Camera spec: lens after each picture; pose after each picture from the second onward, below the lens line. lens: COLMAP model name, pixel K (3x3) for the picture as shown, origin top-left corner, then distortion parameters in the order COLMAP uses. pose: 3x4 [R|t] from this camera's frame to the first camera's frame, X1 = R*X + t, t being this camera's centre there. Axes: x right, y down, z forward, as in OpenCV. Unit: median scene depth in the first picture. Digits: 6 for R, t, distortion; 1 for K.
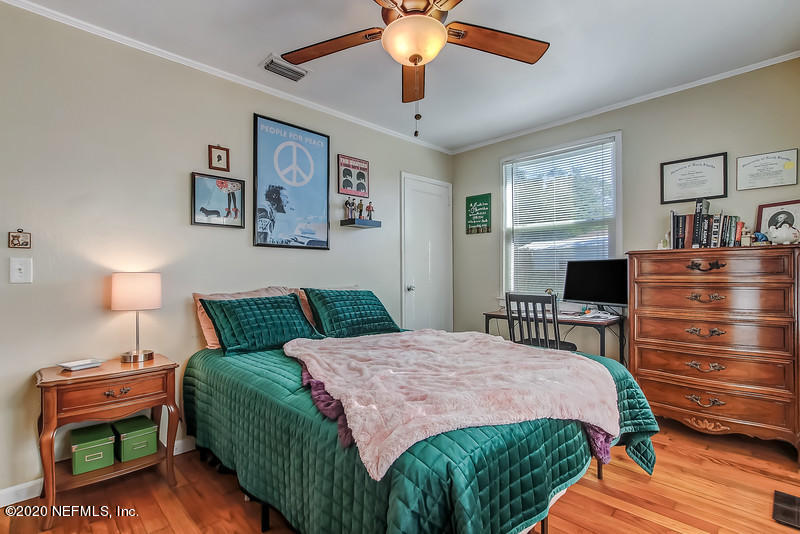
lens RADIAL K [[377.0, 0, 399.2], [0, 377.0, 272.6], [0, 0, 1]] dist [-0.009468, 0.001922]
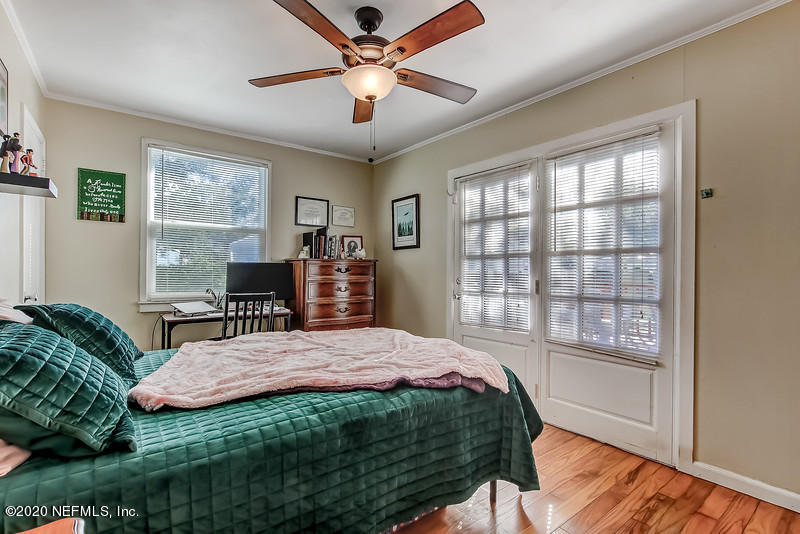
lens RADIAL K [[377.0, 0, 399.7], [0, 377.0, 268.9], [0, 0, 1]] dist [-0.009468, 0.001922]
pose [[0.136093, 0.011918, 0.990624, -0.485985], [-0.007853, 0.999909, -0.010951, -0.003679], [-0.990665, -0.006289, 0.136175, 0.316519]]
